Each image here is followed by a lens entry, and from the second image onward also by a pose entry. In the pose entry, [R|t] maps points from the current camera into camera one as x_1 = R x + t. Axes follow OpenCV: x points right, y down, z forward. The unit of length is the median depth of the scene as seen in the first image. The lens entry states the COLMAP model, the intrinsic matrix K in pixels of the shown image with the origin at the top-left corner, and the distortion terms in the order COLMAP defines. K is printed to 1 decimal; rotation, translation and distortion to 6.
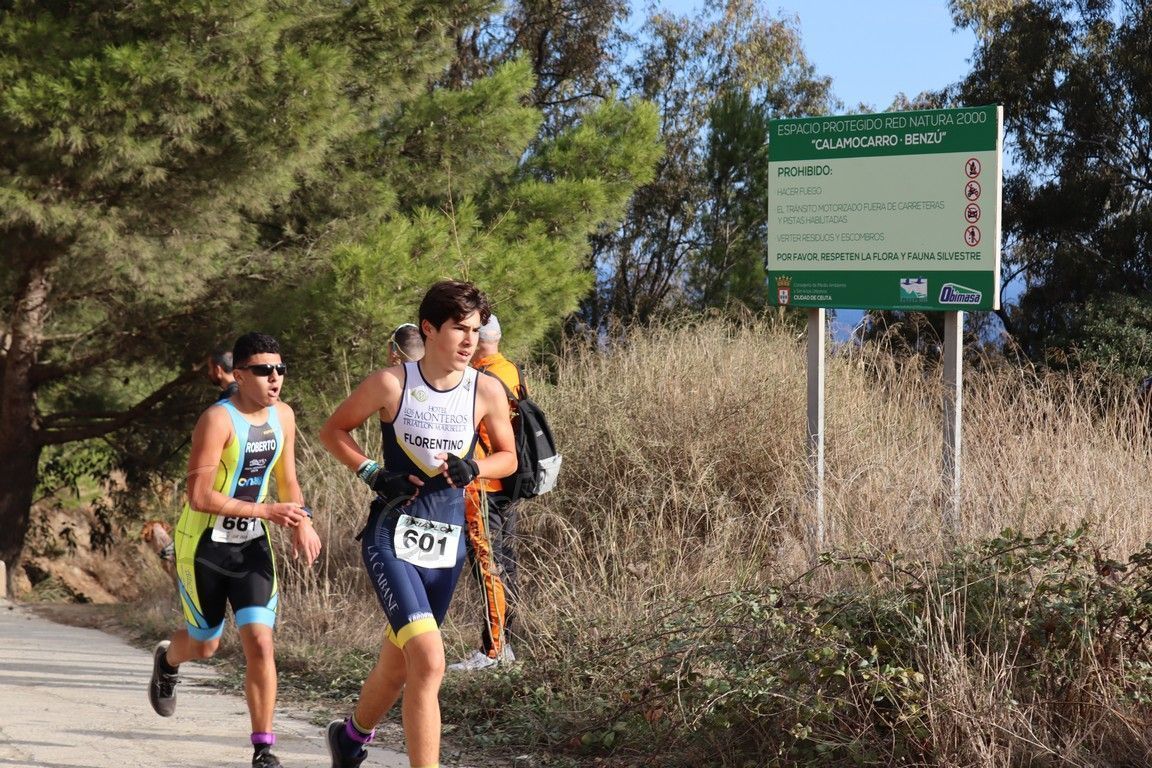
lens RADIAL K [[2287.8, 0, 532.9], [0, 2287.8, 399.5], [0, 0, 1]] dist [0.038497, 0.175799]
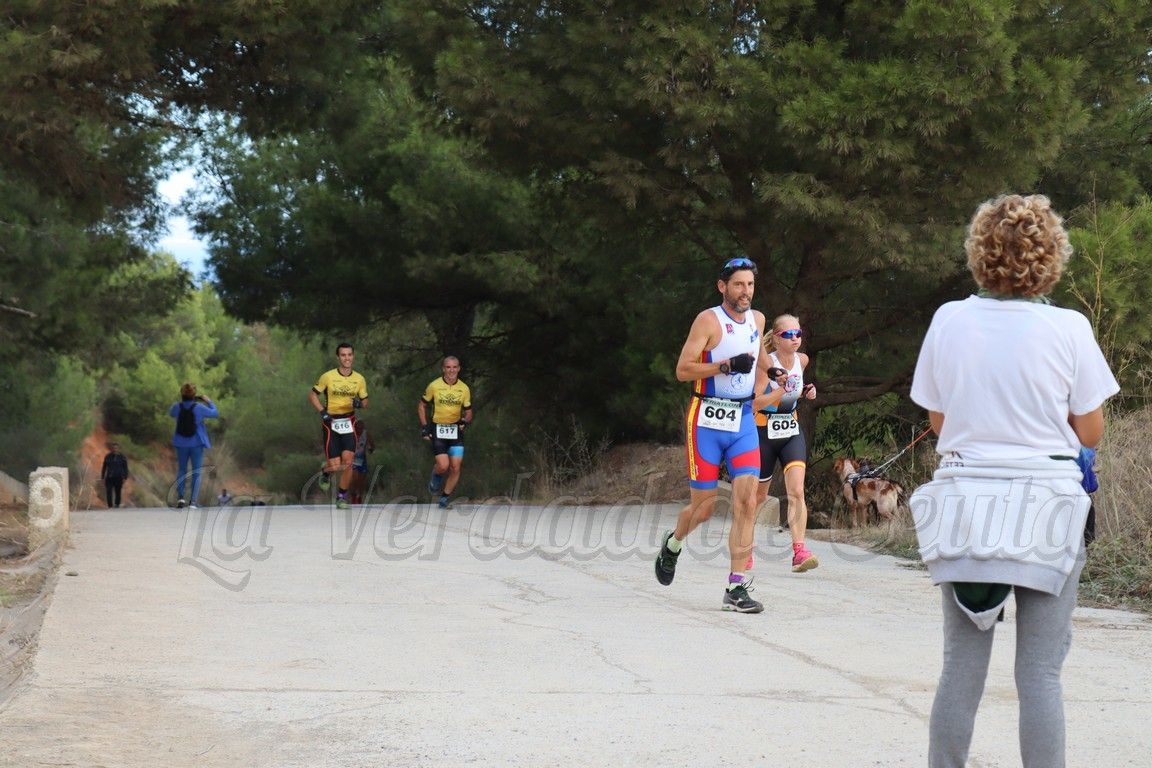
lens RADIAL K [[2670.1, 0, 558.0], [0, 2670.1, 408.9], [0, 0, 1]] dist [0.065935, 0.010397]
pose [[0.947104, 0.017331, -0.320457, 0.102476], [-0.016363, 0.999850, 0.005715, 0.018175], [0.320508, -0.000169, 0.947246, -0.344071]]
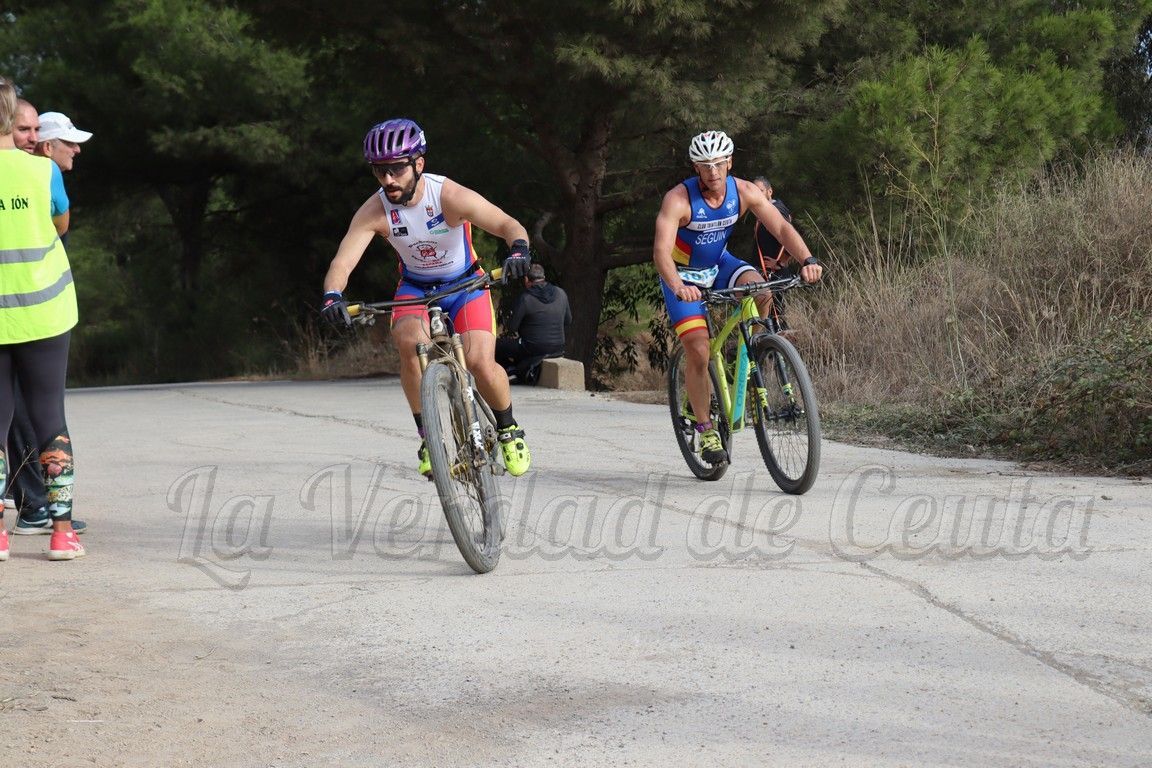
lens RADIAL K [[2670.1, 0, 558.0], [0, 2670.1, 408.9], [0, 0, 1]] dist [0.065935, 0.010397]
pose [[0.976353, -0.012013, -0.215846, 0.054156], [0.024821, 0.998081, 0.056729, 0.015899], [0.214751, -0.060745, 0.974778, -0.347467]]
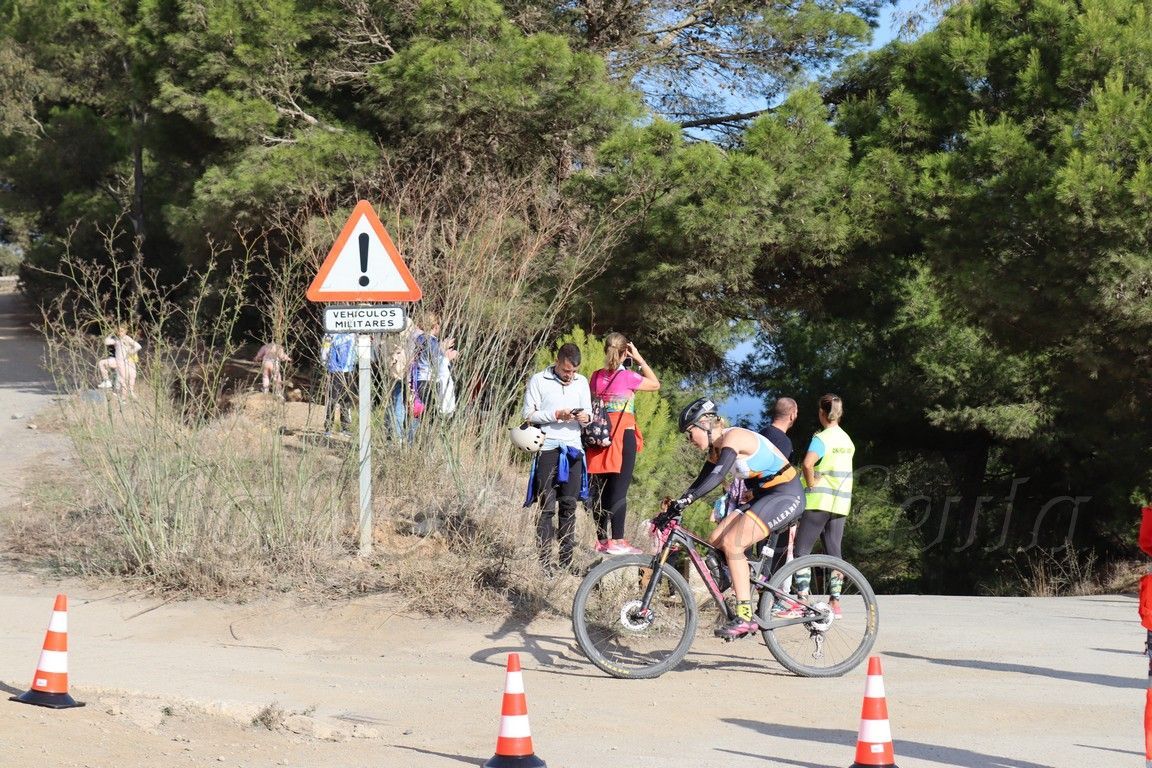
lens RADIAL K [[2665.9, 0, 528.0], [0, 2665.9, 411.6], [0, 0, 1]] dist [0.055681, 0.130886]
pose [[0.862510, -0.004925, -0.506016, 0.325044], [-0.019880, 0.998851, -0.043607, 0.038431], [0.505649, 0.047671, 0.861421, -0.912025]]
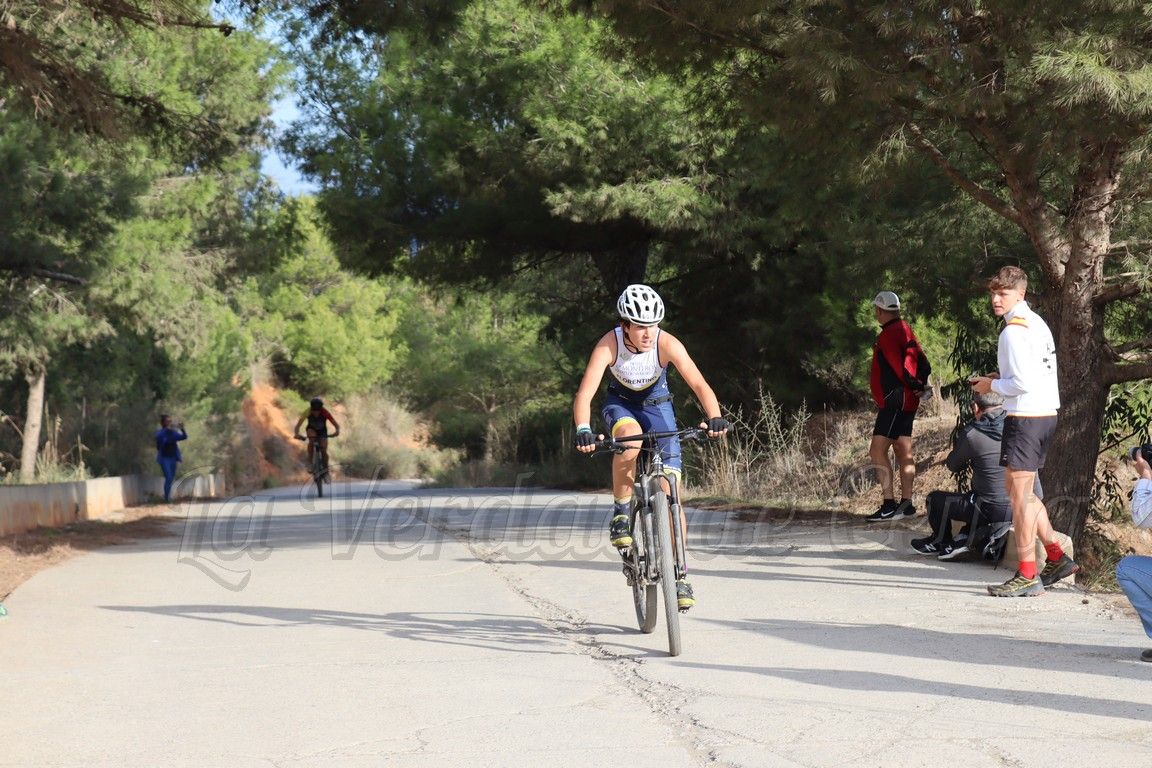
lens RADIAL K [[2670.1, 0, 558.0], [0, 2670.1, 408.9], [0, 0, 1]] dist [0.065935, 0.010397]
pose [[0.921121, -0.006707, -0.389219, -0.037946], [0.020295, 0.999319, 0.030808, -0.003962], [0.388748, -0.036277, 0.920630, 0.100629]]
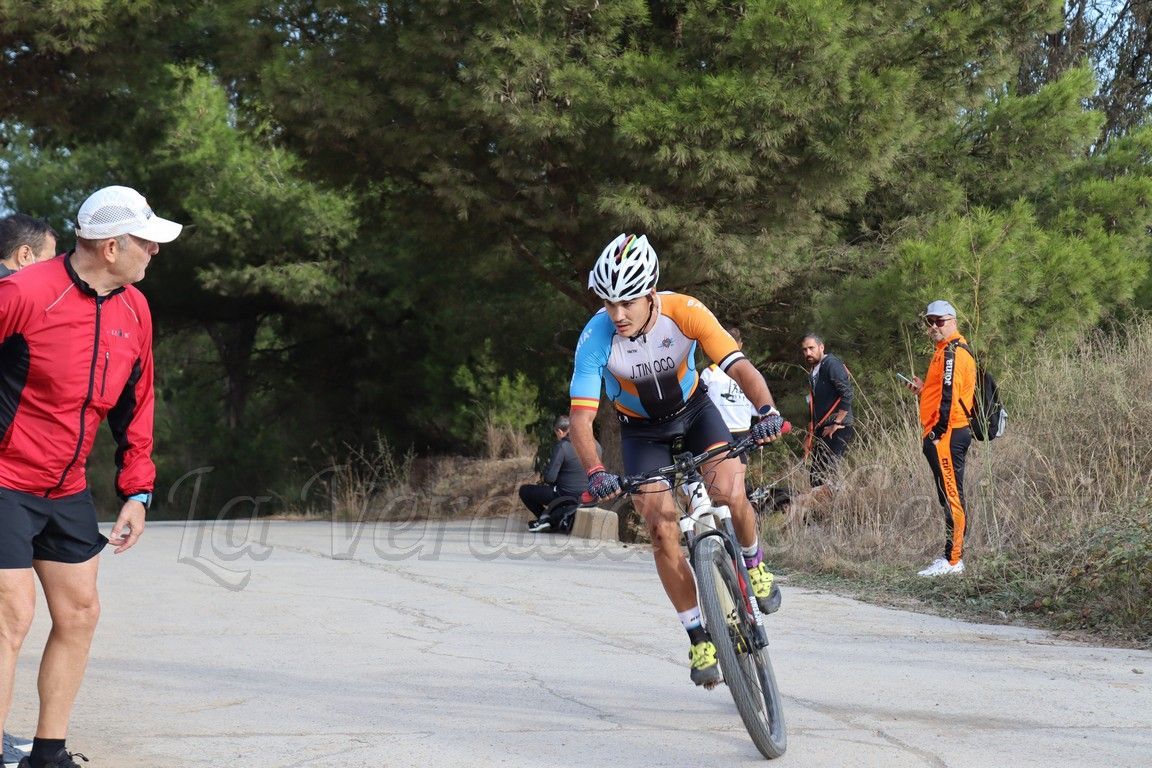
lens RADIAL K [[2670.1, 0, 558.0], [0, 2670.1, 408.9], [0, 0, 1]] dist [0.065935, 0.010397]
pose [[0.972539, 0.006969, -0.232635, 0.057407], [-0.006869, 0.999976, 0.001239, 0.015697], [0.232638, 0.000393, 0.972563, -0.334649]]
